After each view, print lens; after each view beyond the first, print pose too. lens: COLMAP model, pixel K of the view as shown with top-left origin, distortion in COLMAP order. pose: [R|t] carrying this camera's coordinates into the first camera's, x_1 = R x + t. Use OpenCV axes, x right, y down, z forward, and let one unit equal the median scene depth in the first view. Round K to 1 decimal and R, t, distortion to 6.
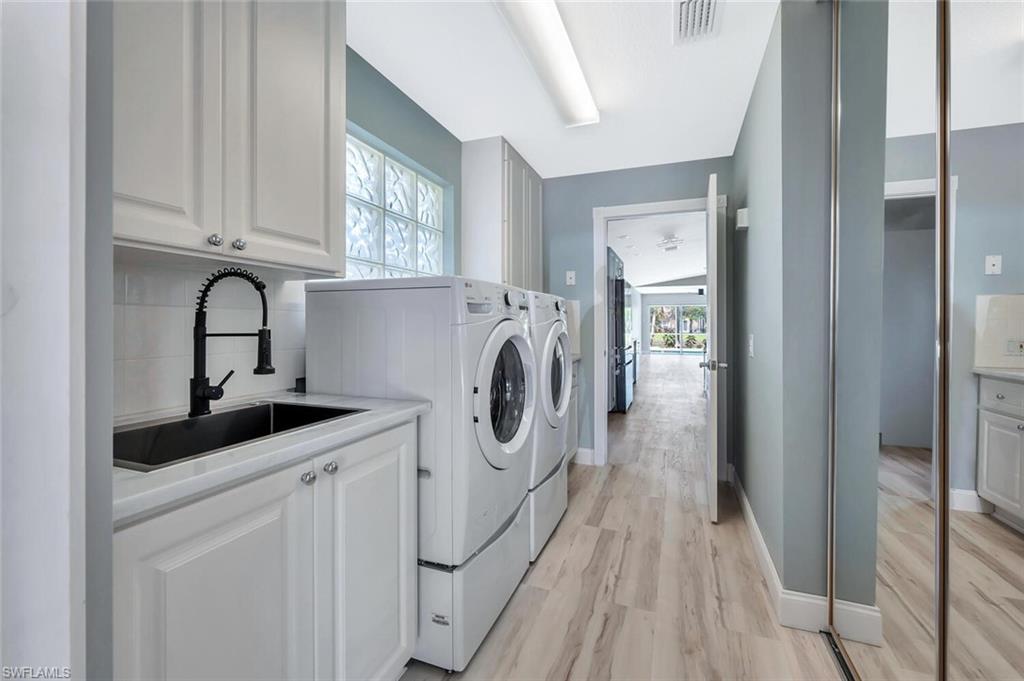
lens RADIAL K [[420.2, 0, 512.6], [0, 420.2, 332.2], [0, 0, 1]] dist [-0.001860, 0.001257]
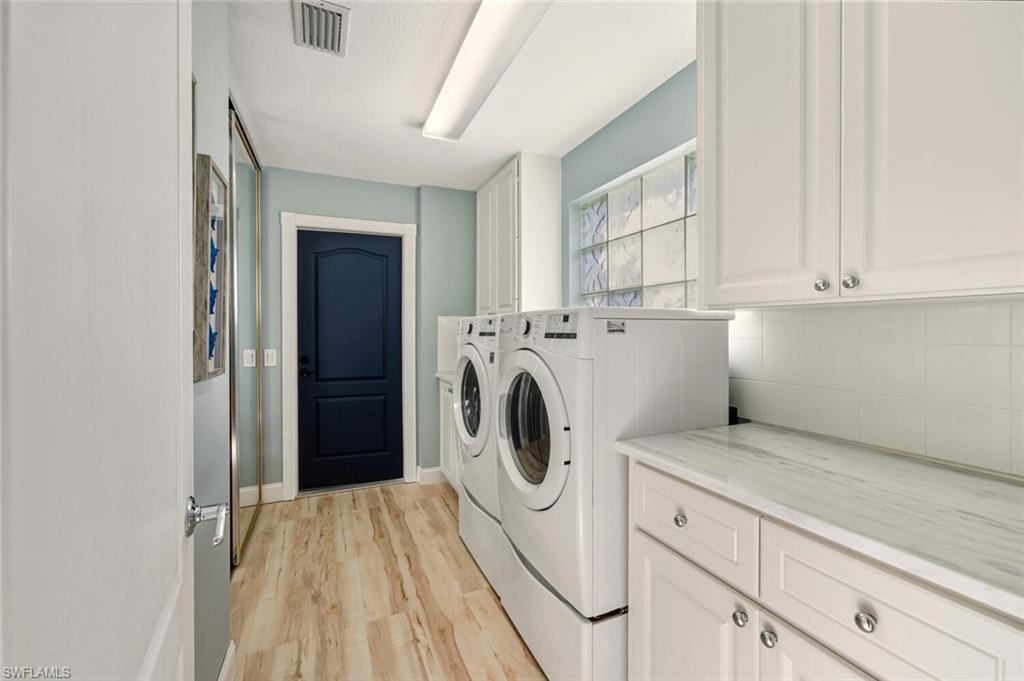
lens RADIAL K [[420.2, 0, 510.9], [0, 420.2, 334.0], [0, 0, 1]] dist [-0.001860, 0.001257]
pose [[-0.707720, 0.005395, -0.706472, 0.797009], [-0.007599, 0.999855, 0.015248, -0.071513], [0.706452, 0.016160, -0.707576, 1.928006]]
